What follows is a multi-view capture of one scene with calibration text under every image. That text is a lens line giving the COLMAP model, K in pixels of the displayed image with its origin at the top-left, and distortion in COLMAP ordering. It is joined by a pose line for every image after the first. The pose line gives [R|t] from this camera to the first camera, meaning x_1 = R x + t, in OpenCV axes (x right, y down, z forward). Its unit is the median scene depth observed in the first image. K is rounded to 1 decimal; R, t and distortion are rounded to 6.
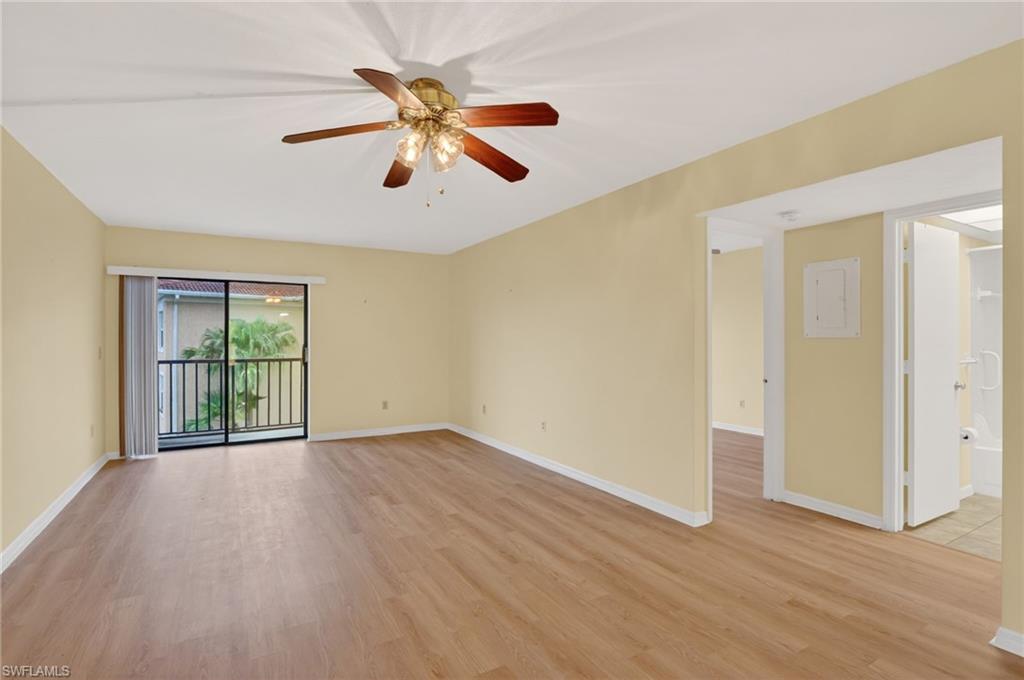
lens RADIAL K [[491.9, 0, 512.1], [0, 491.9, 348.2], [0, 0, 1]] dist [0.031712, -0.001640]
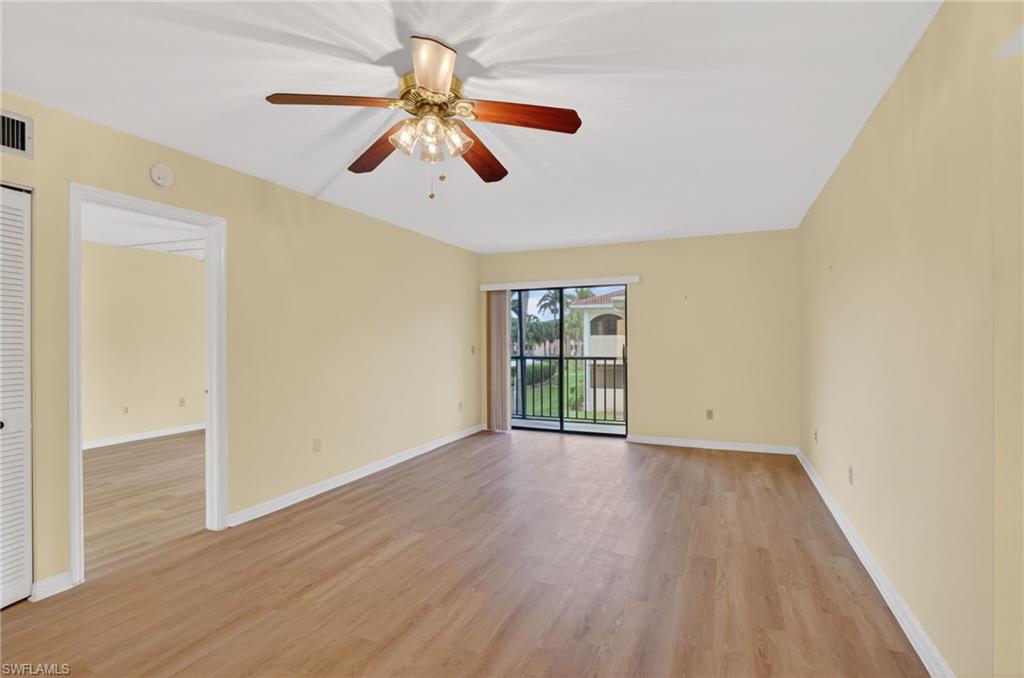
lens RADIAL K [[503.3, 0, 505.5], [0, 503.3, 340.0], [0, 0, 1]] dist [-0.005201, -0.000625]
pose [[0.580734, -0.009780, -0.814034, 0.377437], [0.001539, 0.999939, -0.010916, -0.002775], [0.814092, 0.005086, 0.580714, 0.320122]]
